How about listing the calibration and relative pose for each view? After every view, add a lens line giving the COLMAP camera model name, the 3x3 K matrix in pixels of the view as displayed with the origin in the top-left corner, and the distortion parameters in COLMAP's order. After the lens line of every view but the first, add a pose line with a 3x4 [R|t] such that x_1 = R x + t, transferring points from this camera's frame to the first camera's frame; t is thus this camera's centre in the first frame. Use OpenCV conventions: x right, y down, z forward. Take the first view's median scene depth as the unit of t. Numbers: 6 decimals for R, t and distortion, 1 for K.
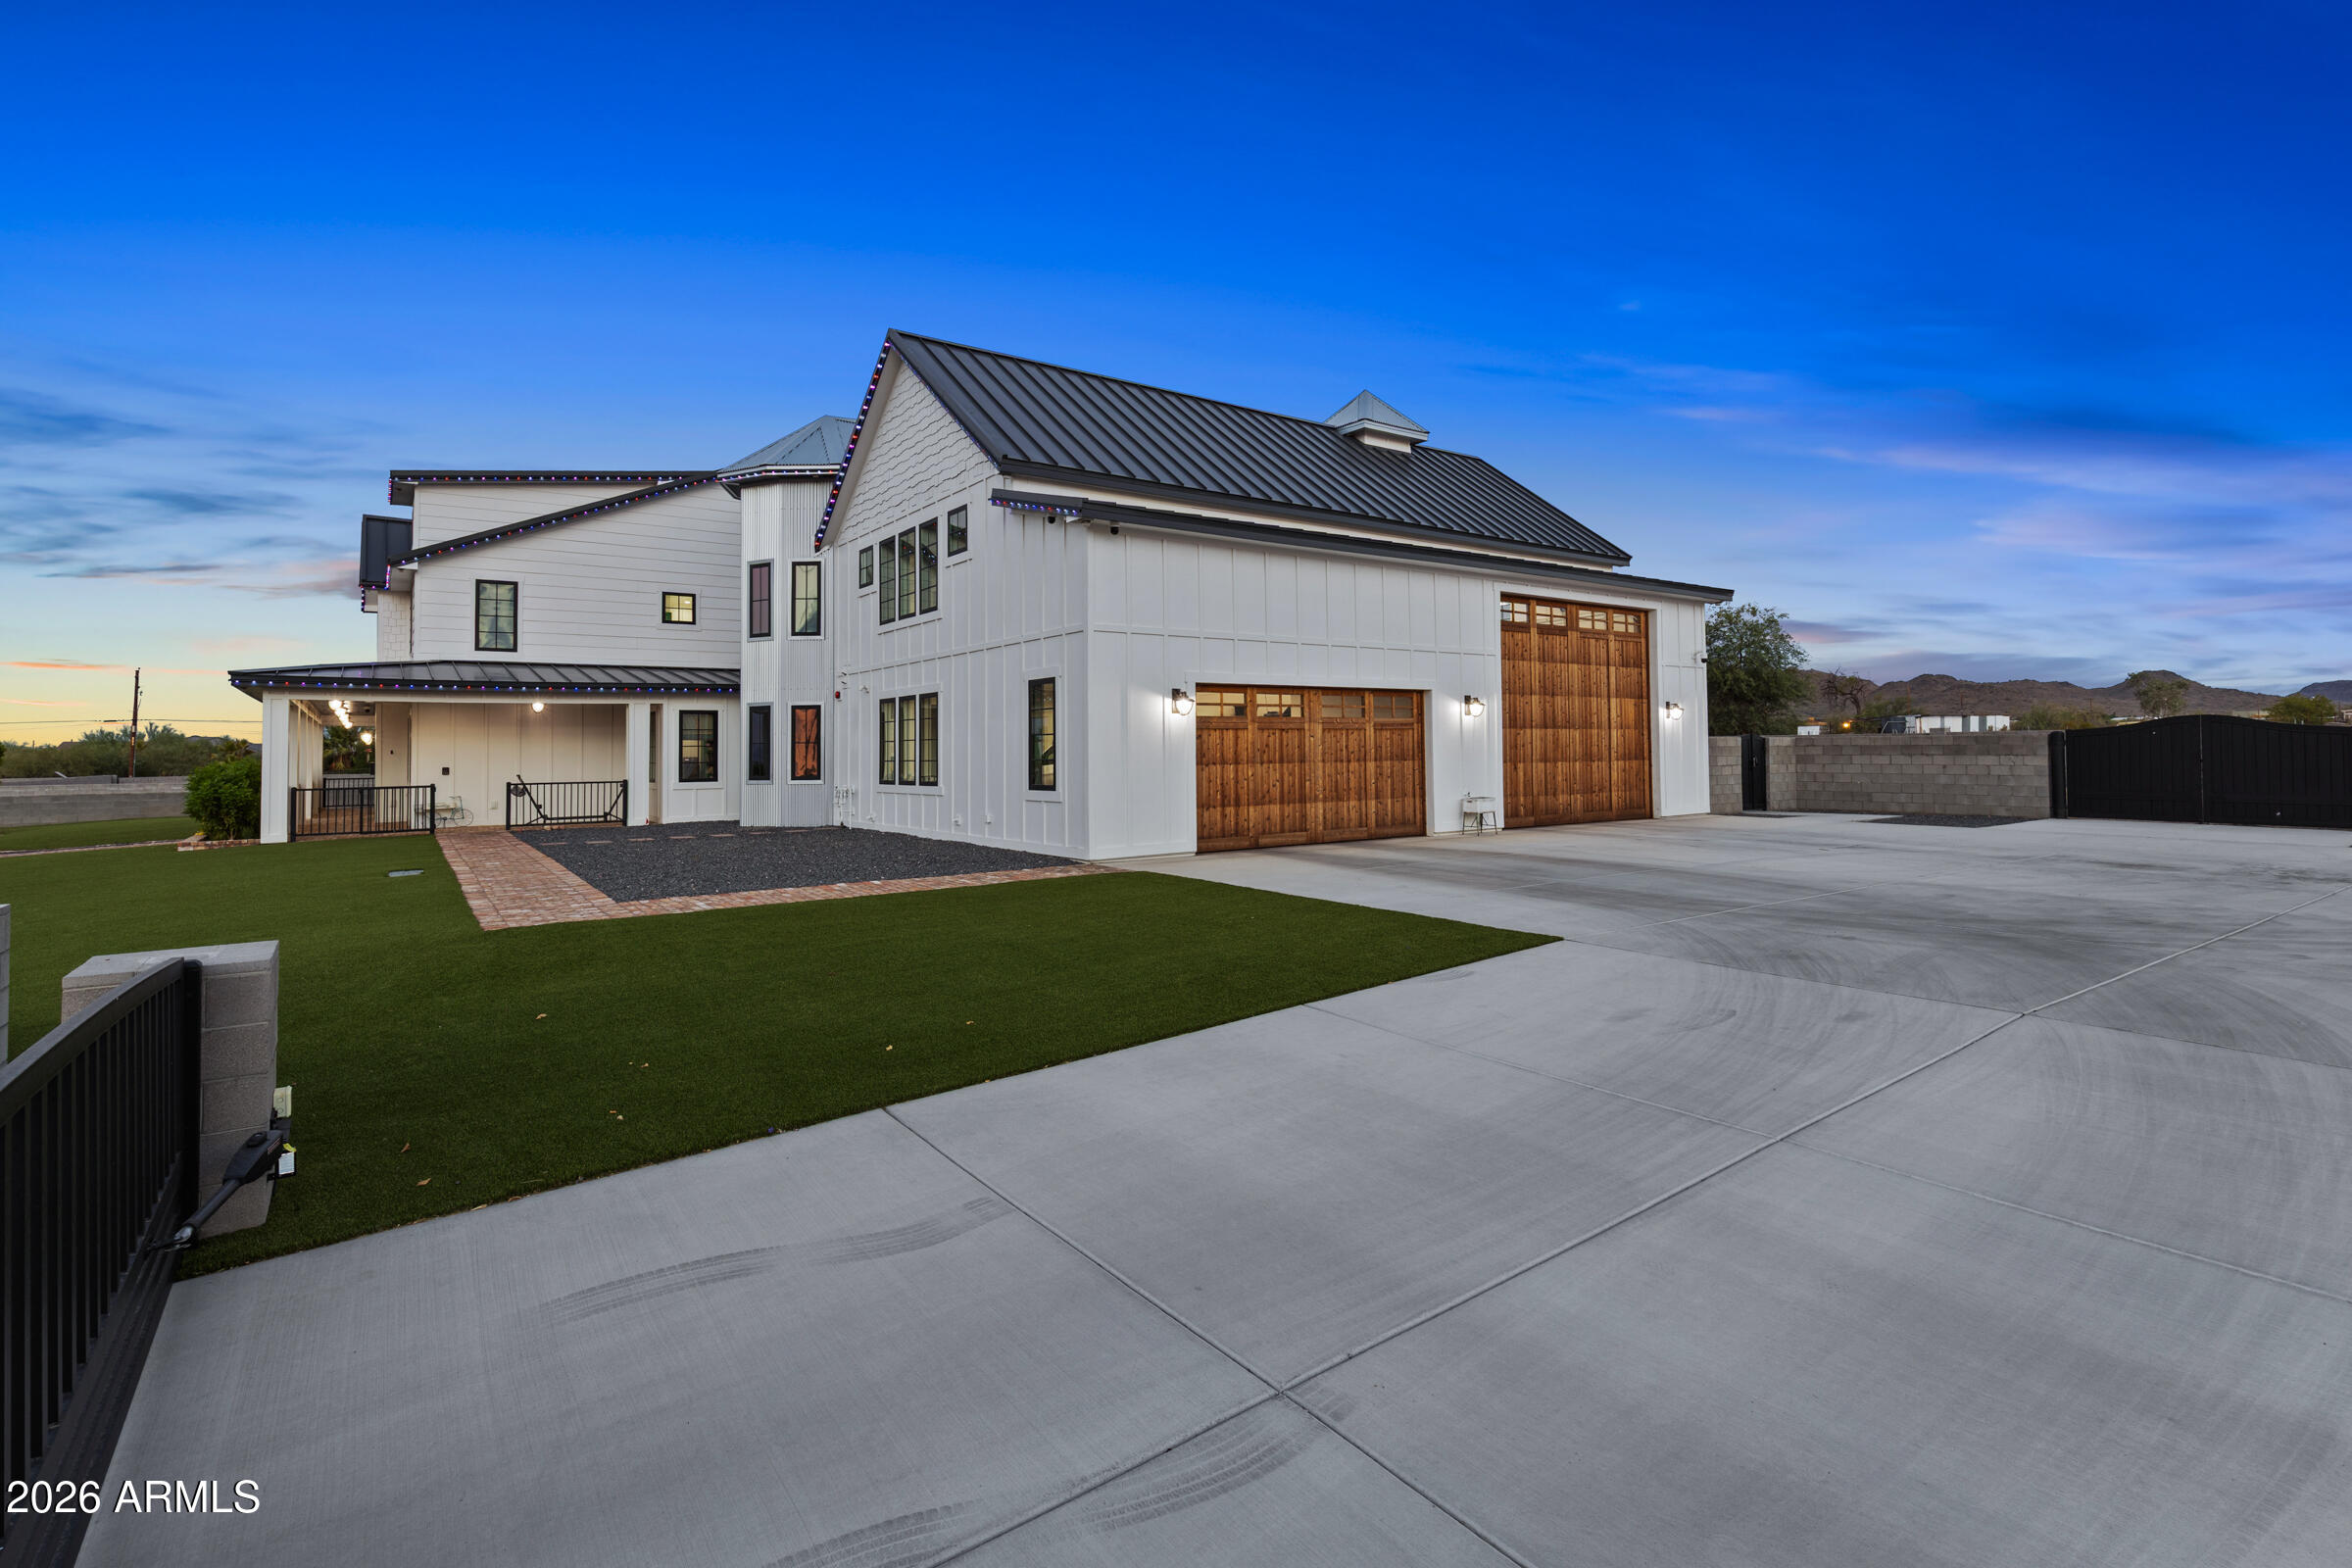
lens RADIAL K [[1121.2, 0, 1177.7], [0, 1121.2, 649.1], [0, 0, 1]] dist [0.000560, 0.000016]
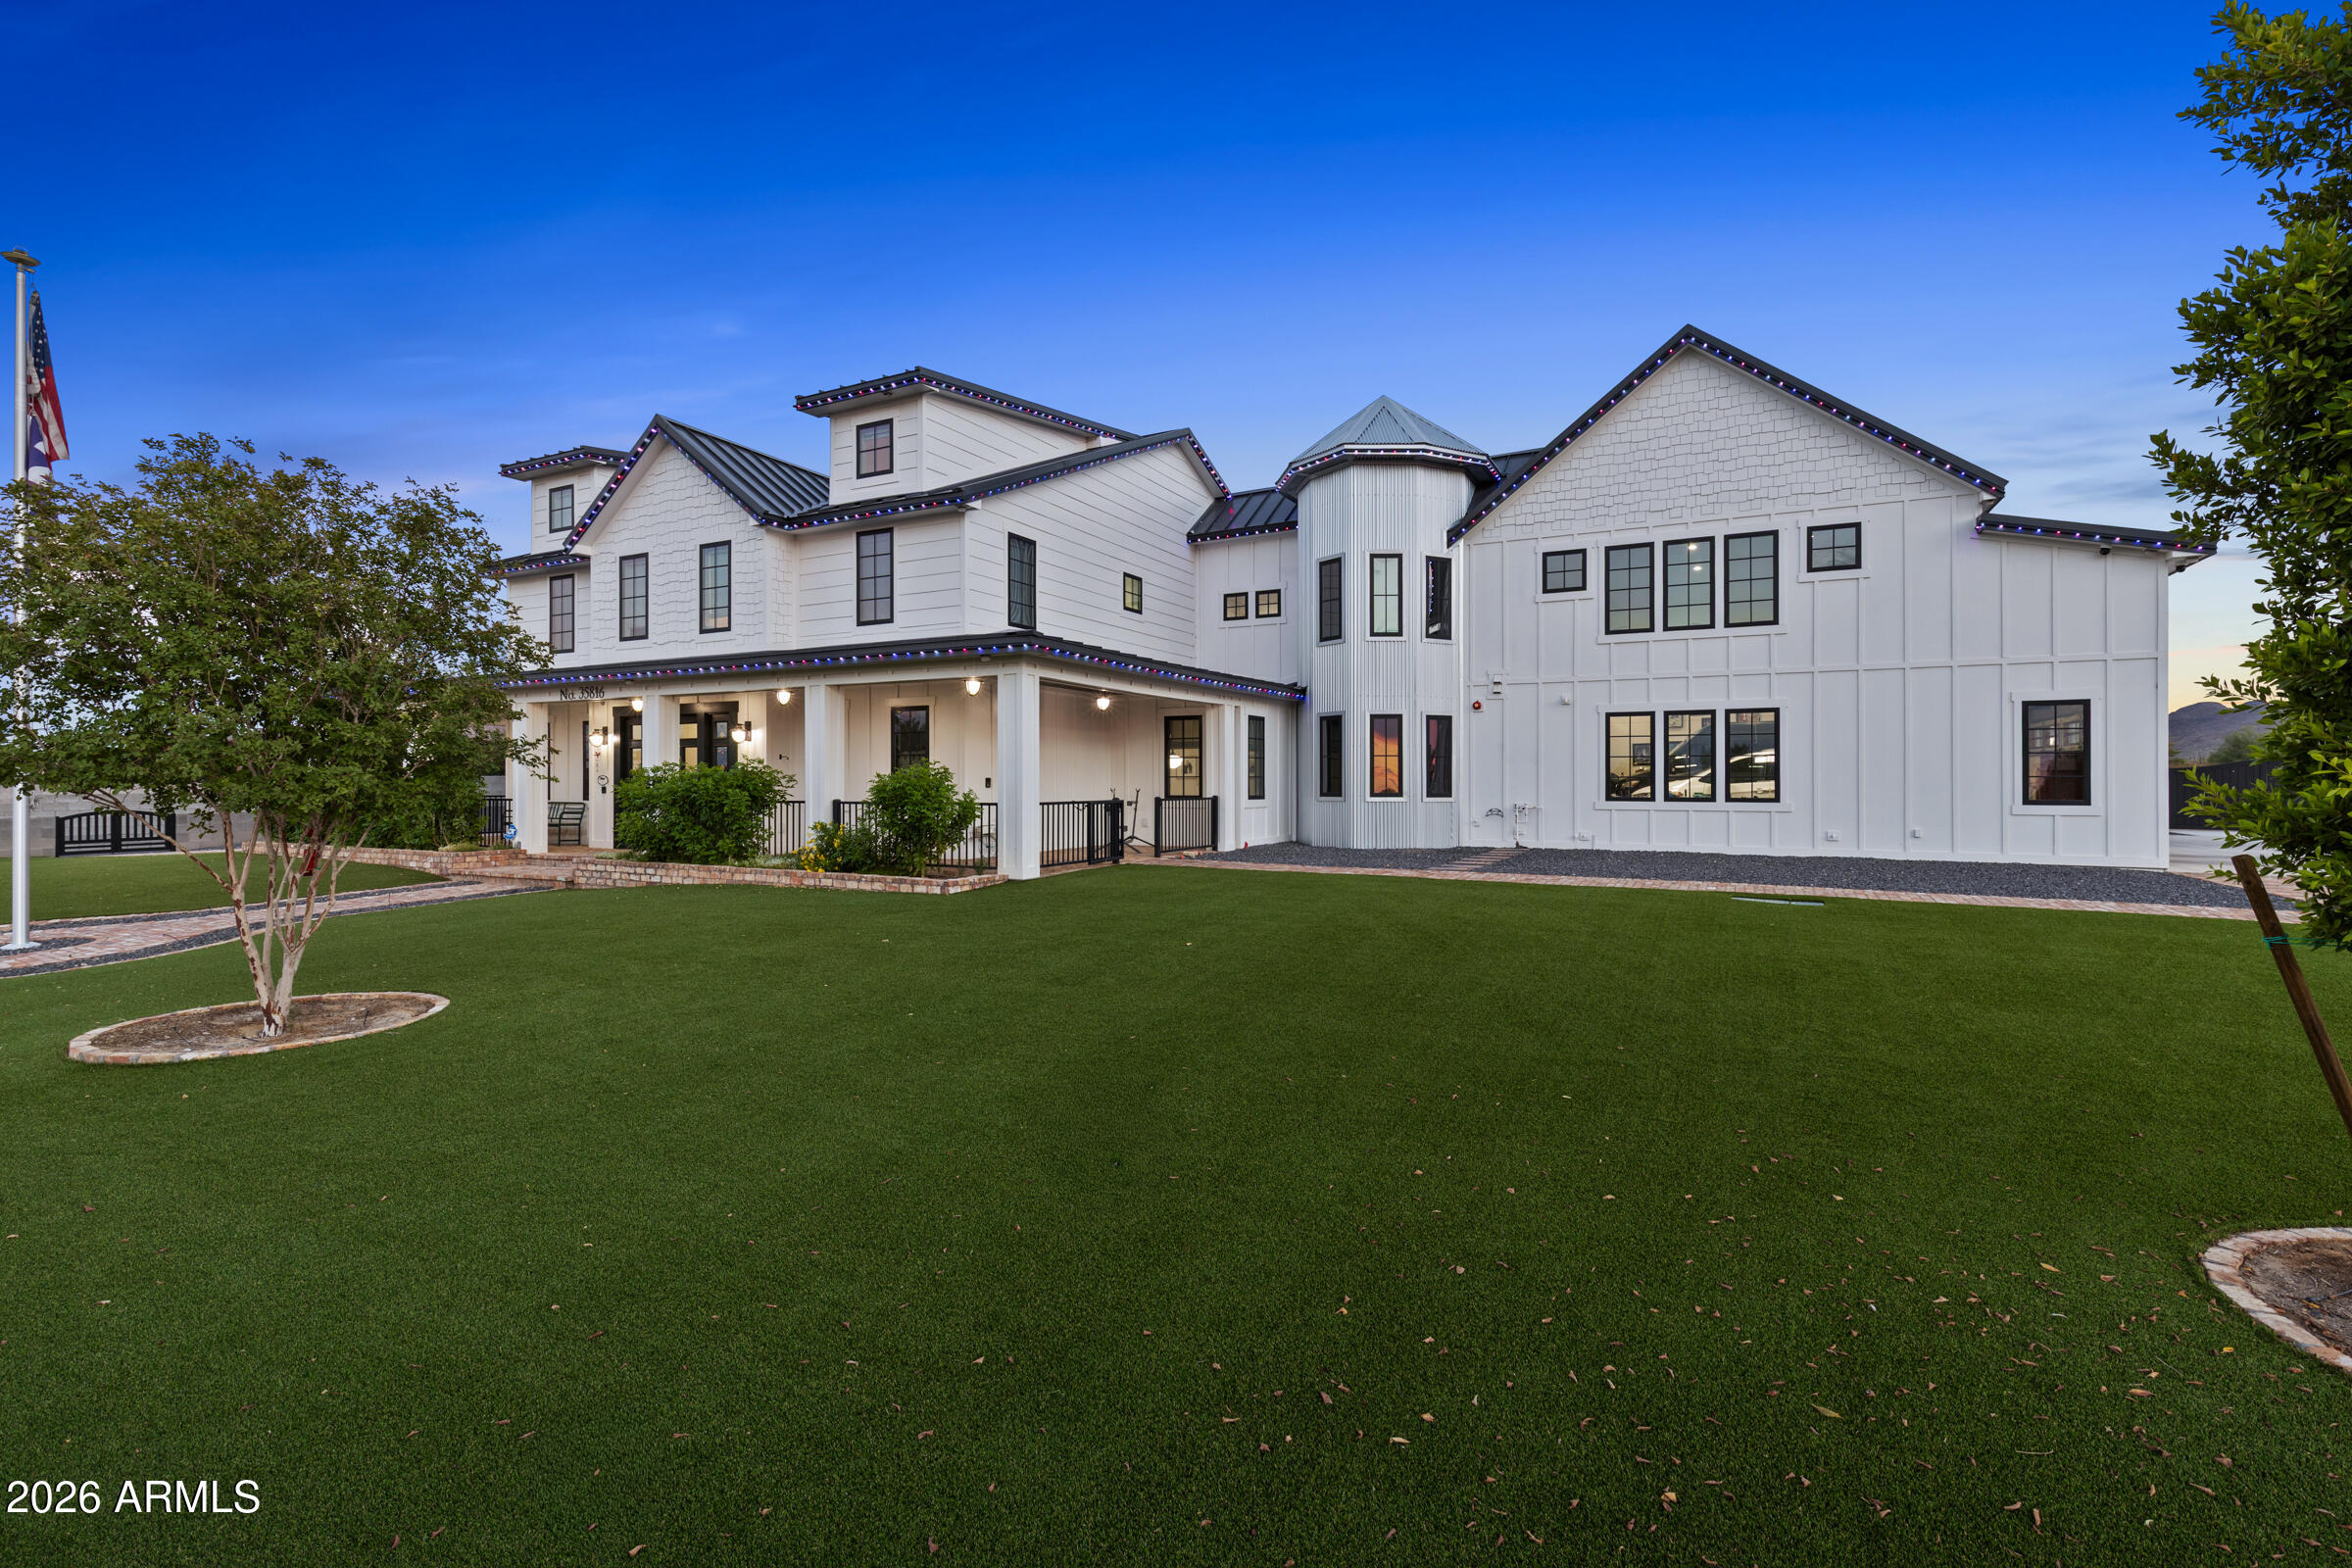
lens RADIAL K [[964.0, 0, 1176.0], [0, 964.0, 784.0], [0, 0, 1]] dist [-0.000623, -0.000034]
pose [[0.890032, 0.009424, 0.455800, -0.889127], [-0.051946, 0.995372, 0.080853, 0.052688], [-0.452929, -0.095639, 0.886402, 0.389596]]
